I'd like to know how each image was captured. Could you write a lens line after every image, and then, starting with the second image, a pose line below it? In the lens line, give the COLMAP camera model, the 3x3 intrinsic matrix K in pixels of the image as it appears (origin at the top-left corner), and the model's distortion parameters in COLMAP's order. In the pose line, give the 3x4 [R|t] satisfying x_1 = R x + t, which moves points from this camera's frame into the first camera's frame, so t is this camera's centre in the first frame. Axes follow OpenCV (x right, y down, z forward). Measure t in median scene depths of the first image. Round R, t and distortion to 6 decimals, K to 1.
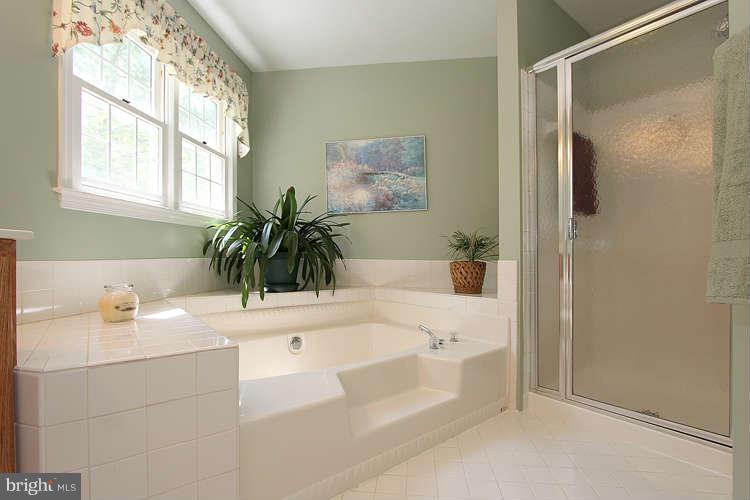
lens RADIAL K [[354.1, 0, 375.2], [0, 354.1, 251.6], [0, 0, 1]] dist [-0.014772, 0.002665]
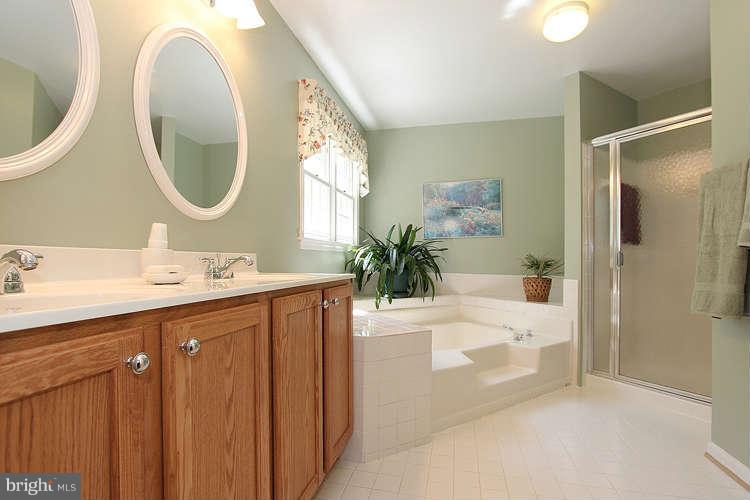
lens RADIAL K [[354.1, 0, 374.9], [0, 354.1, 252.9], [0, 0, 1]] dist [-0.014772, 0.002665]
pose [[0.994225, 0.005458, -0.107172, -0.214732], [-0.005176, 0.999982, 0.002913, -0.068256], [0.107186, -0.002341, 0.994236, -0.407169]]
